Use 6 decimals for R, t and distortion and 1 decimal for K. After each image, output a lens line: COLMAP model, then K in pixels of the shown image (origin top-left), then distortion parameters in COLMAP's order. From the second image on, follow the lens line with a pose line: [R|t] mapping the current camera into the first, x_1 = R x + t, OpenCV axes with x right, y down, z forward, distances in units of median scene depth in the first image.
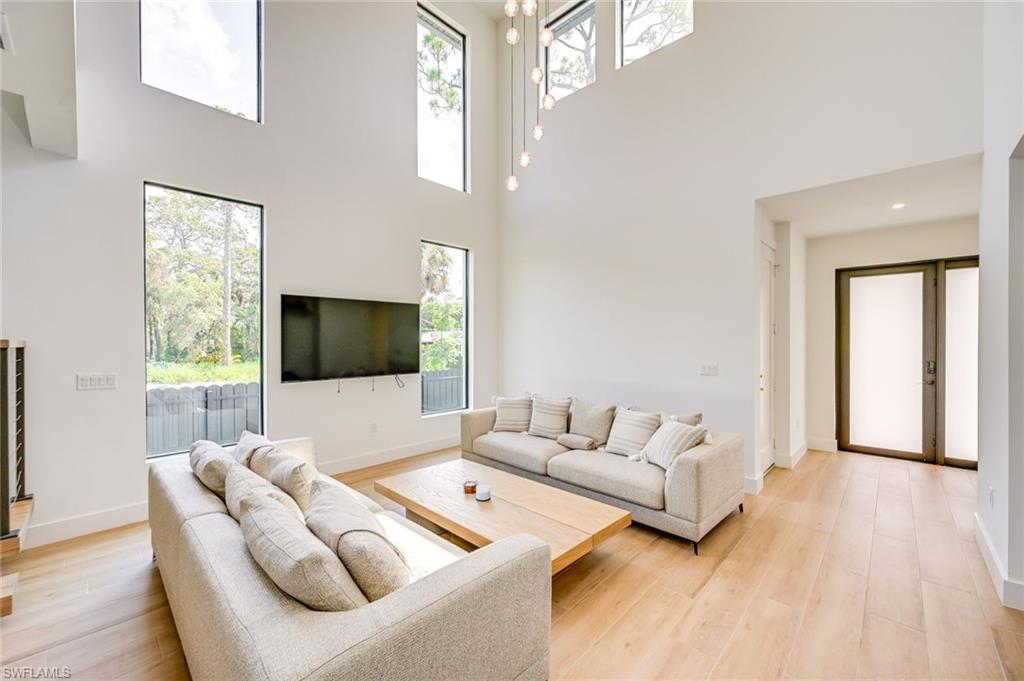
lens RADIAL K [[404.6, 0, 509.4], [0, 404.6, 338.8], [0, 0, 1]] dist [0.002505, 0.000638]
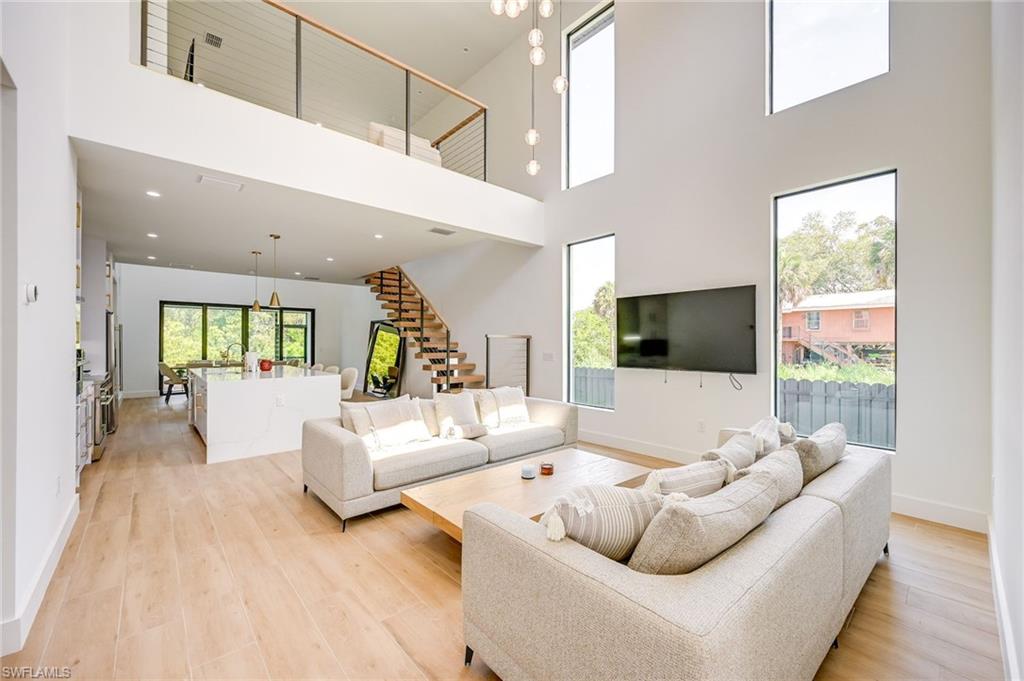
lens RADIAL K [[404.6, 0, 509.4], [0, 404.6, 338.8], [0, 0, 1]] dist [0.002505, 0.000638]
pose [[-0.070262, 0.003438, -0.997523, 0.624645], [0.010277, 0.999943, 0.002722, 0.011961], [0.997476, -0.010061, -0.070294, 0.640538]]
